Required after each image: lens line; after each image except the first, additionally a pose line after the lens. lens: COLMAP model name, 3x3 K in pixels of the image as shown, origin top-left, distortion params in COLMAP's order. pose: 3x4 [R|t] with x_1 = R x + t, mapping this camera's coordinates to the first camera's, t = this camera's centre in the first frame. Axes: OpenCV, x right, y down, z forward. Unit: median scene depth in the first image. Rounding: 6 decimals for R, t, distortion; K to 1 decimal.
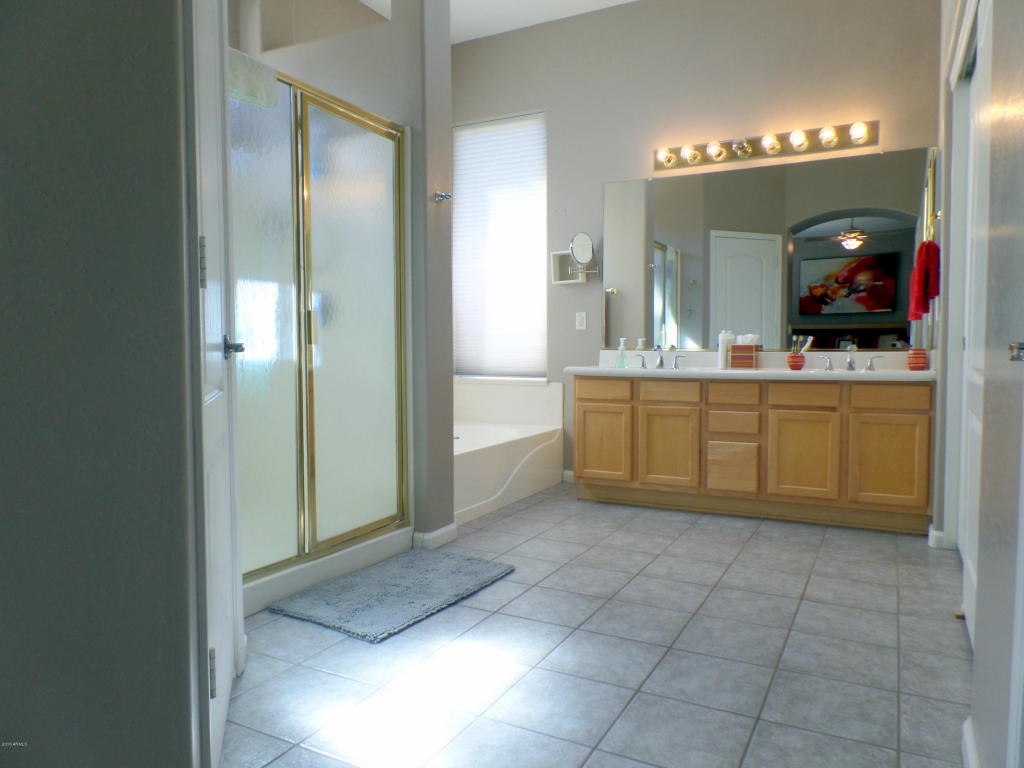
lens RADIAL K [[710.5, 0, 516.9], [0, 710.5, 390.0], [0, 0, 1]] dist [0.001161, 0.001729]
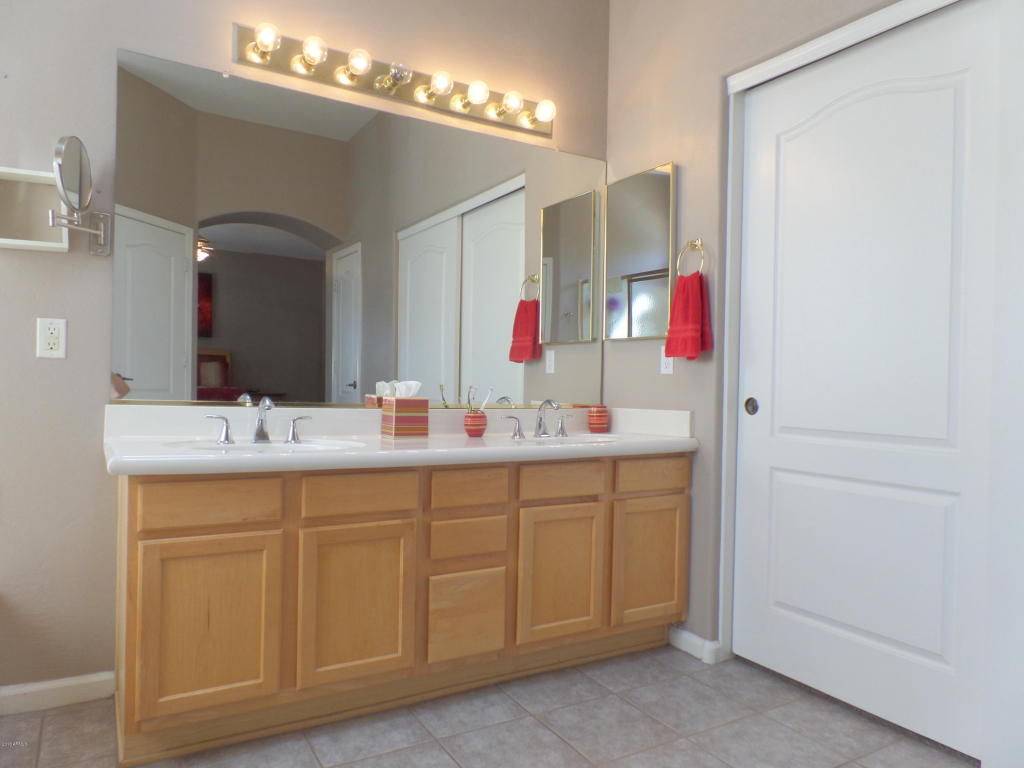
lens RADIAL K [[721.5, 0, 512.0], [0, 721.5, 384.0], [0, 0, 1]] dist [0.000767, 0.001068]
pose [[0.507902, 0.007779, 0.861380, -0.174626], [0.023841, 0.999449, -0.023083, -0.061135], [-0.861085, 0.032260, 0.507436, 0.623858]]
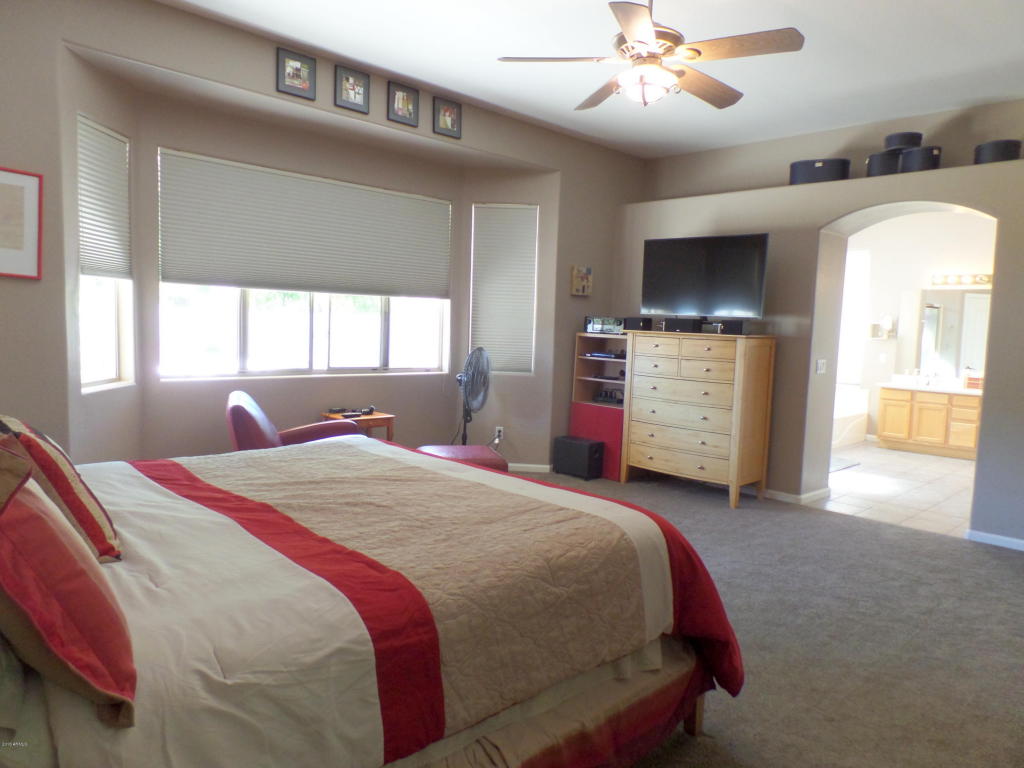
lens RADIAL K [[710.5, 0, 516.9], [0, 710.5, 390.0], [0, 0, 1]] dist [0.001161, 0.001729]
pose [[0.953121, 0.064266, -0.295686, -0.334787], [-0.057071, 0.997828, 0.032908, -0.020558], [0.297159, -0.014490, 0.954718, -1.368813]]
